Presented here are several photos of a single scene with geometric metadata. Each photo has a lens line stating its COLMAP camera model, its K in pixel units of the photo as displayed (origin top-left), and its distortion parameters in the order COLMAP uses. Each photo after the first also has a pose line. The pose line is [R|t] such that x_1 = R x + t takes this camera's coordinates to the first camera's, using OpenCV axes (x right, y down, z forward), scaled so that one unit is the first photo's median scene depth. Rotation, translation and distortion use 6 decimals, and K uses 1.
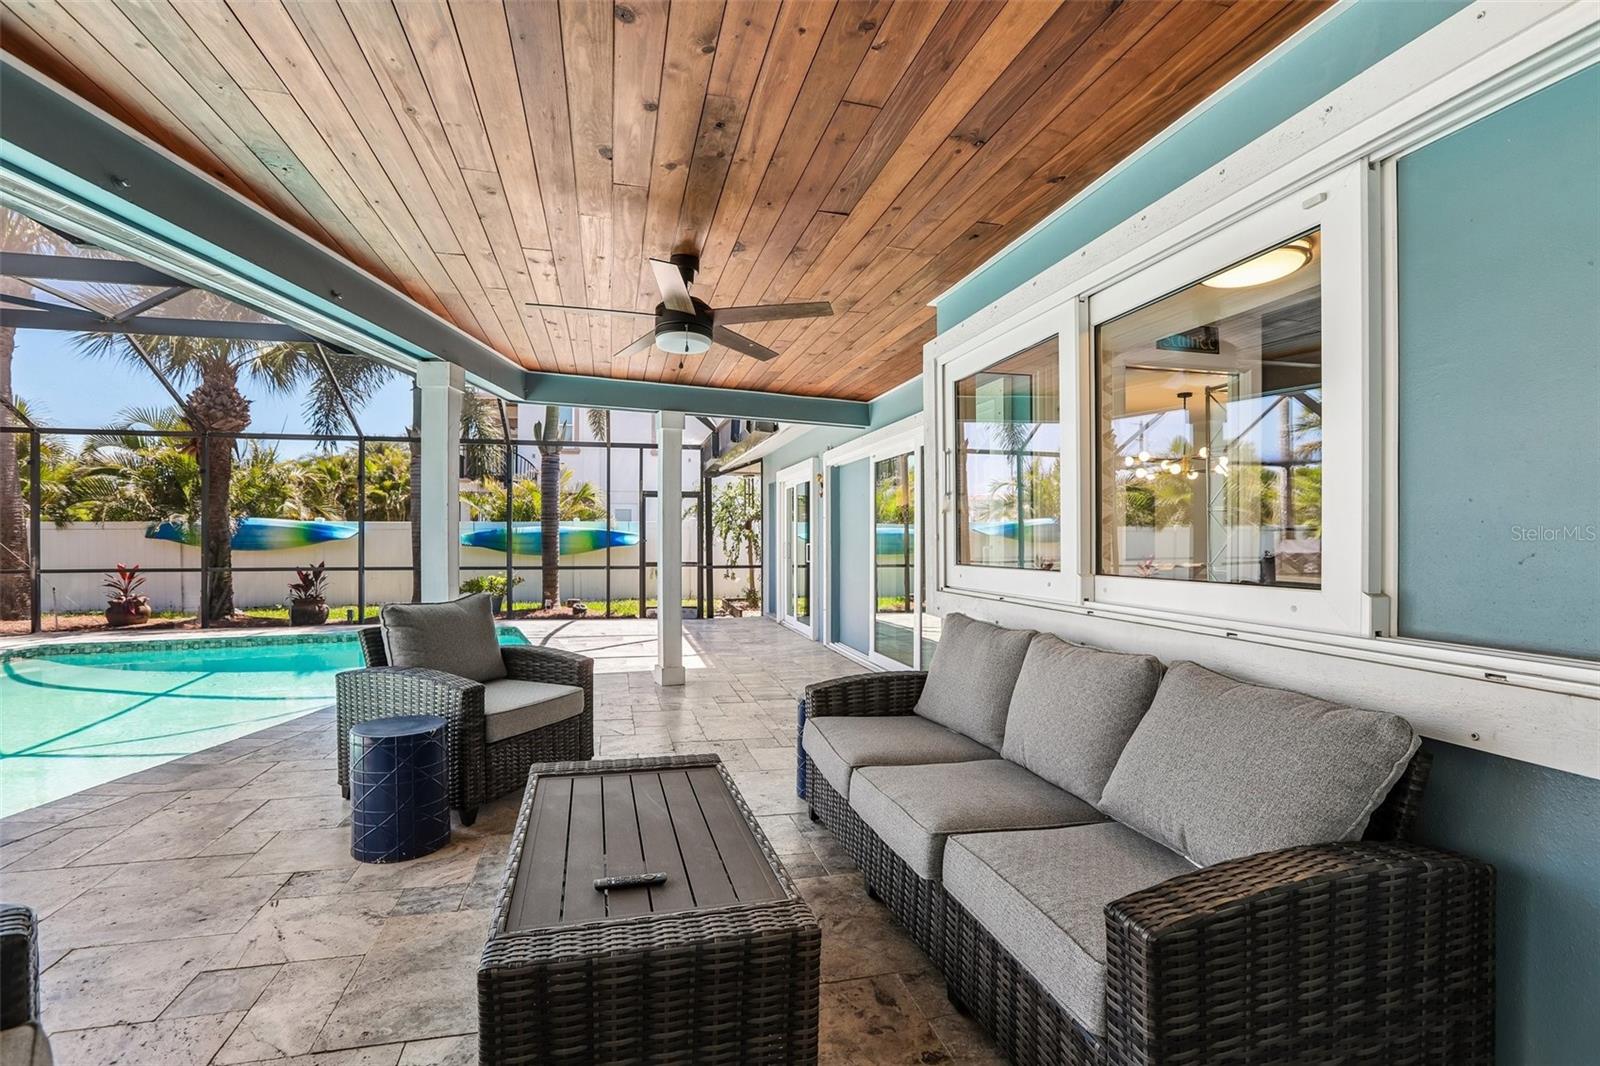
lens RADIAL K [[732.3, 0, 796.5], [0, 732.3, 537.2], [0, 0, 1]] dist [-0.051334, 0.017013]
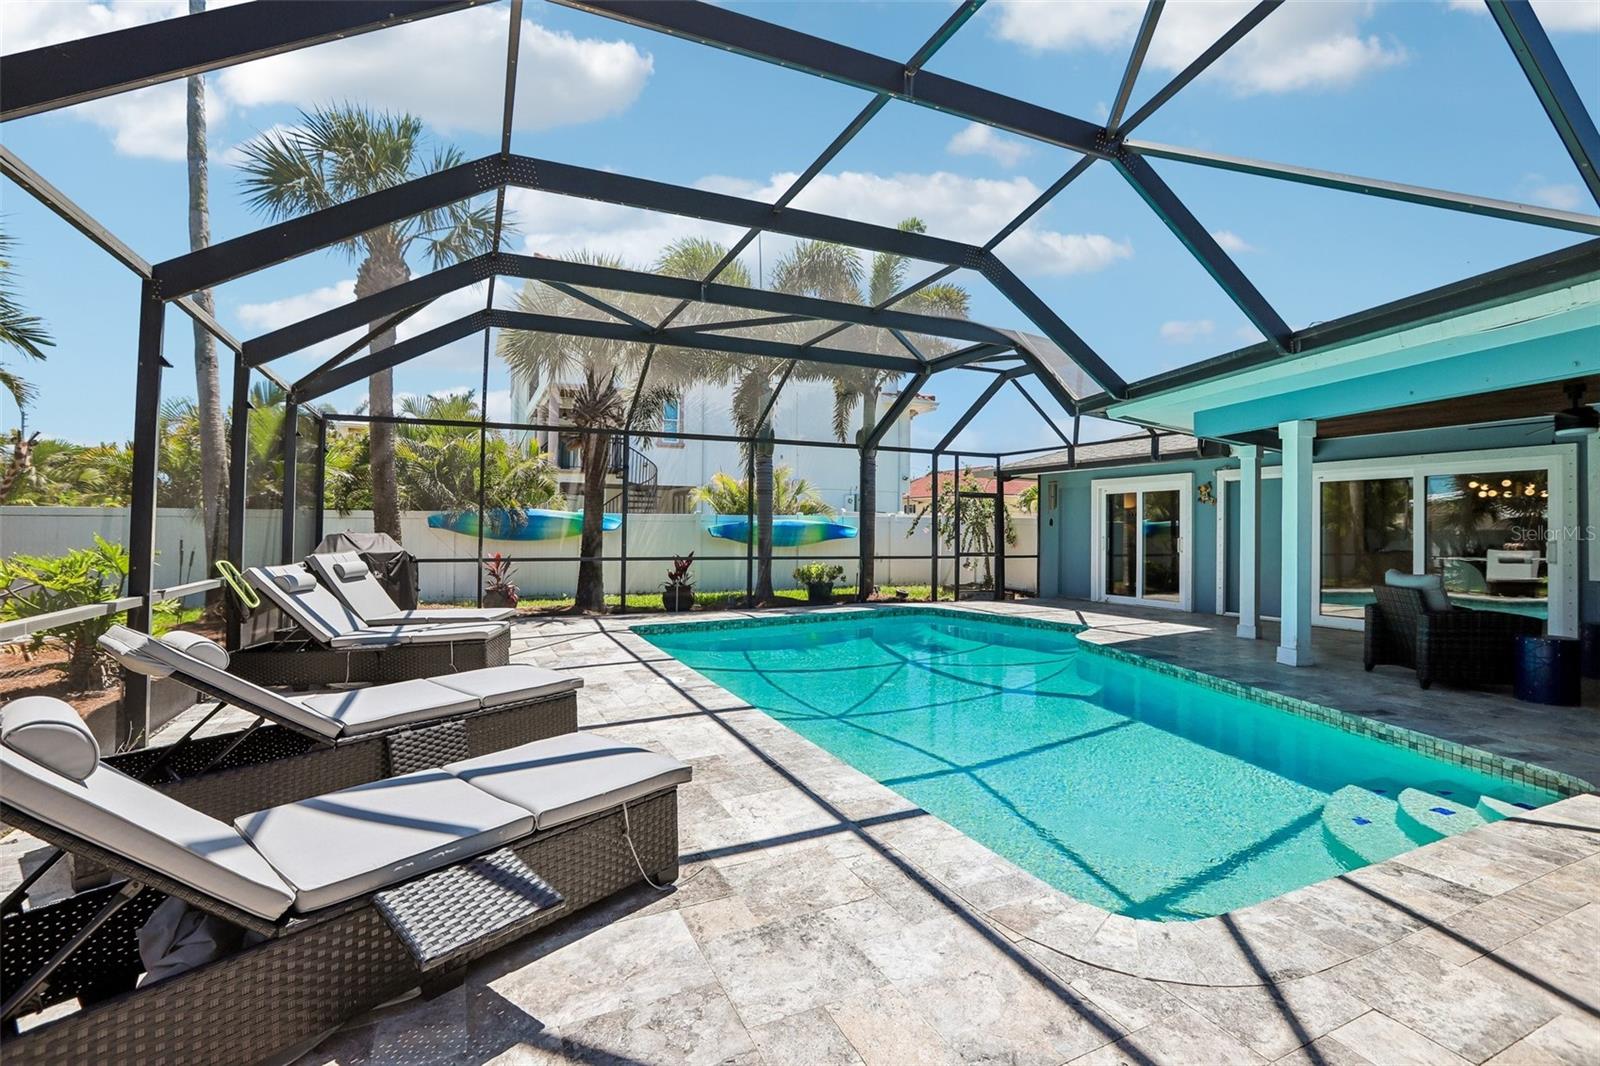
lens RADIAL K [[747.4, 0, 797.1], [0, 747.4, 520.1], [0, 0, 1]] dist [-0.040568, 0.012841]
pose [[0.981873, 0.010671, 0.189239, -0.714277], [-0.008232, 0.999873, -0.013671, 0.000884], [-0.189361, 0.011865, 0.981836, -0.124372]]
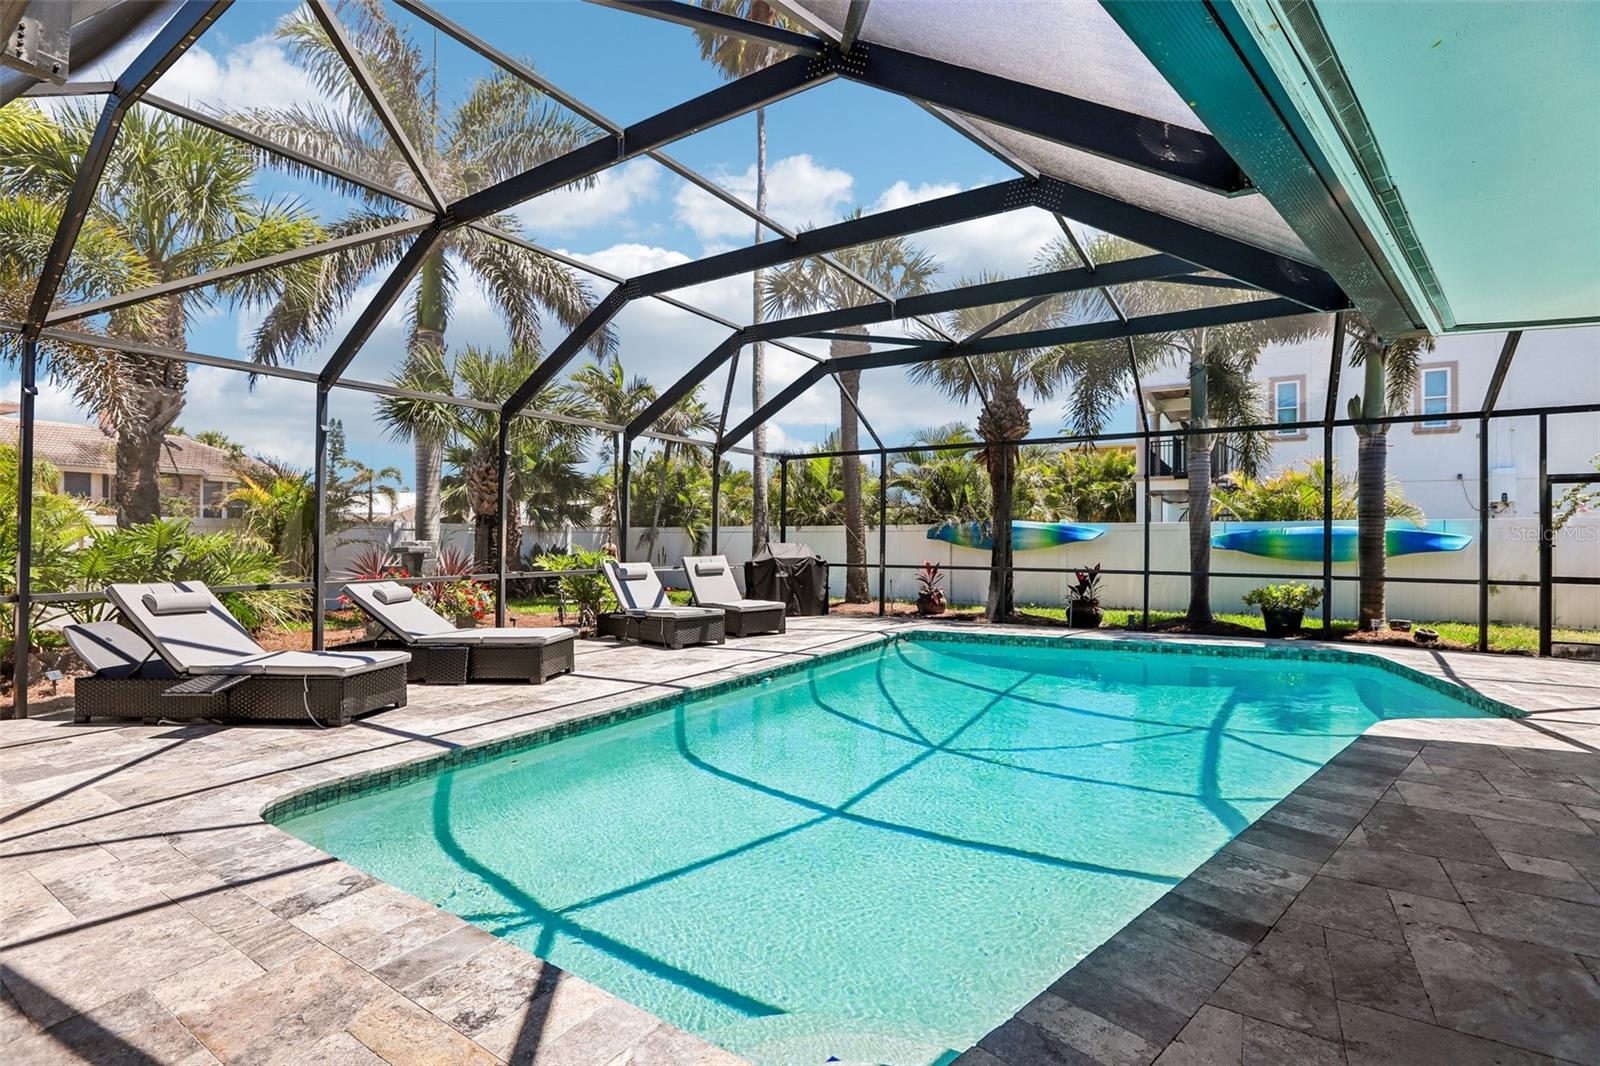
lens RADIAL K [[735.8, 0, 802.1], [0, 735.8, 522.2], [0, 0, 1]] dist [-0.045757, 0.013644]
pose [[0.691570, -0.011622, -0.722216, -0.216384], [-0.003702, 0.999800, -0.019634, -0.001678], [0.722300, 0.016252, 0.691389, 0.013534]]
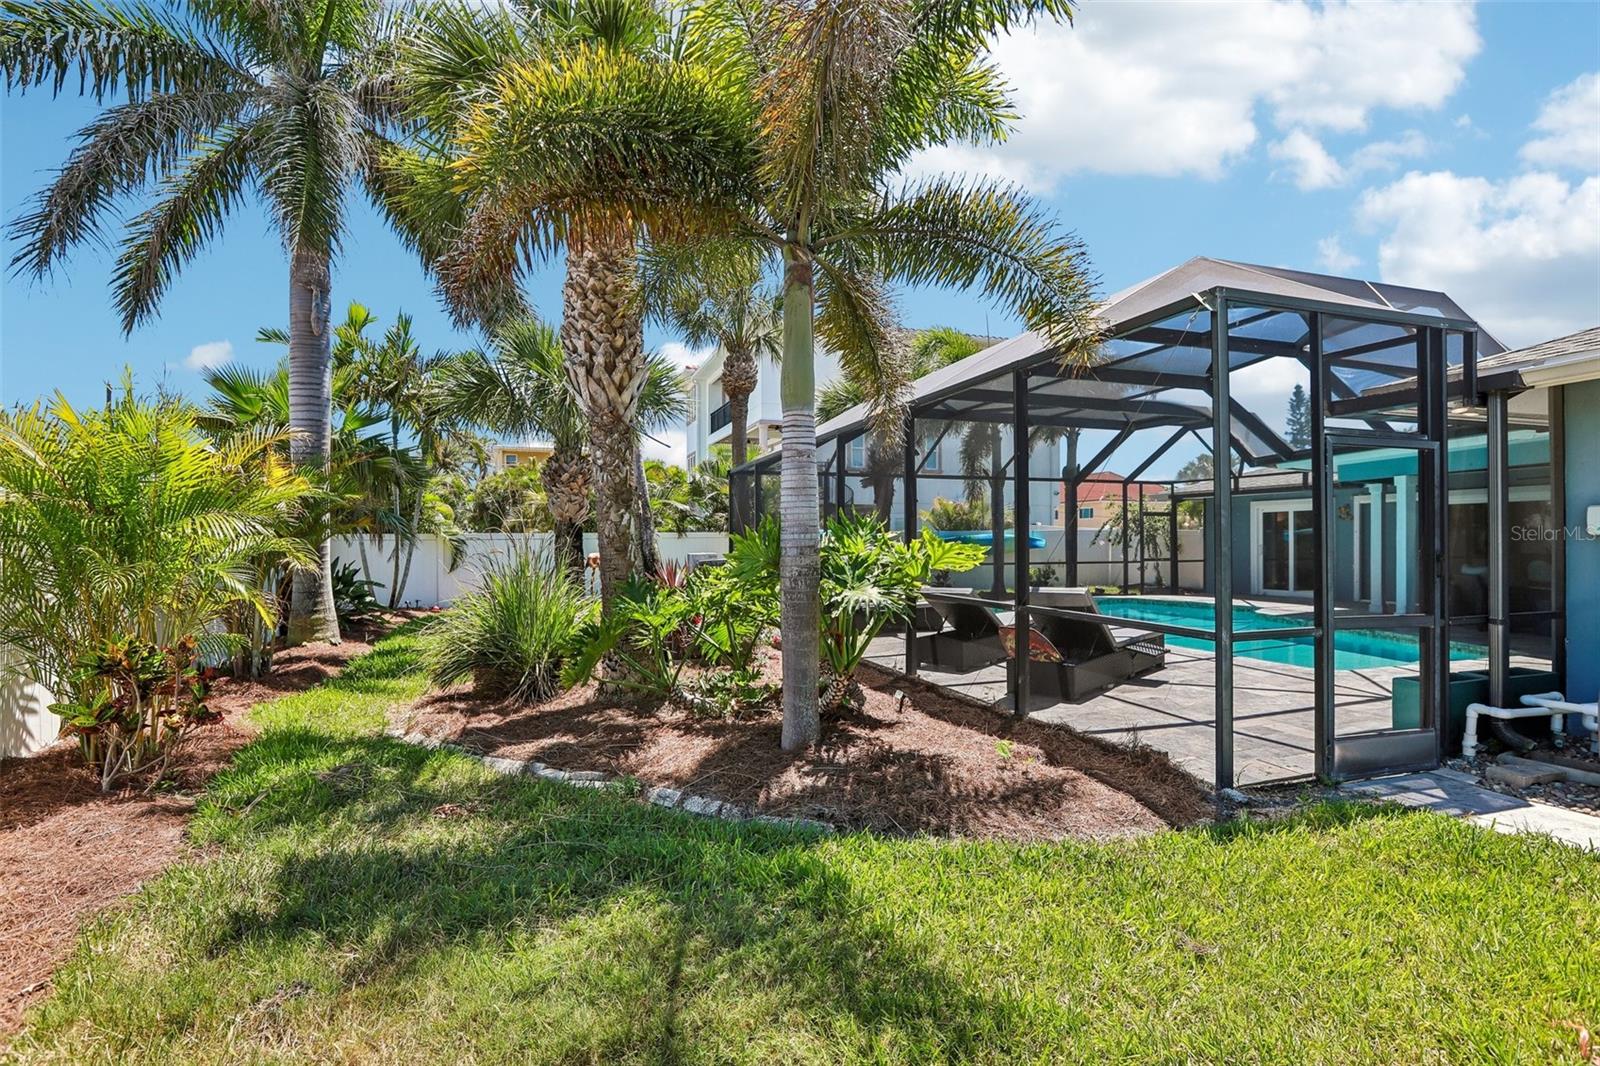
lens RADIAL K [[773.5, 0, 800.0], [0, 773.5, 533.0], [0, 0, 1]] dist [-0.042232, 0.009144]
pose [[0.996844, -0.000428, 0.079380, -1.086988], [0.001174, 0.999956, -0.009356, -0.004663], [-0.079372, 0.009420, 0.996801, -0.554341]]
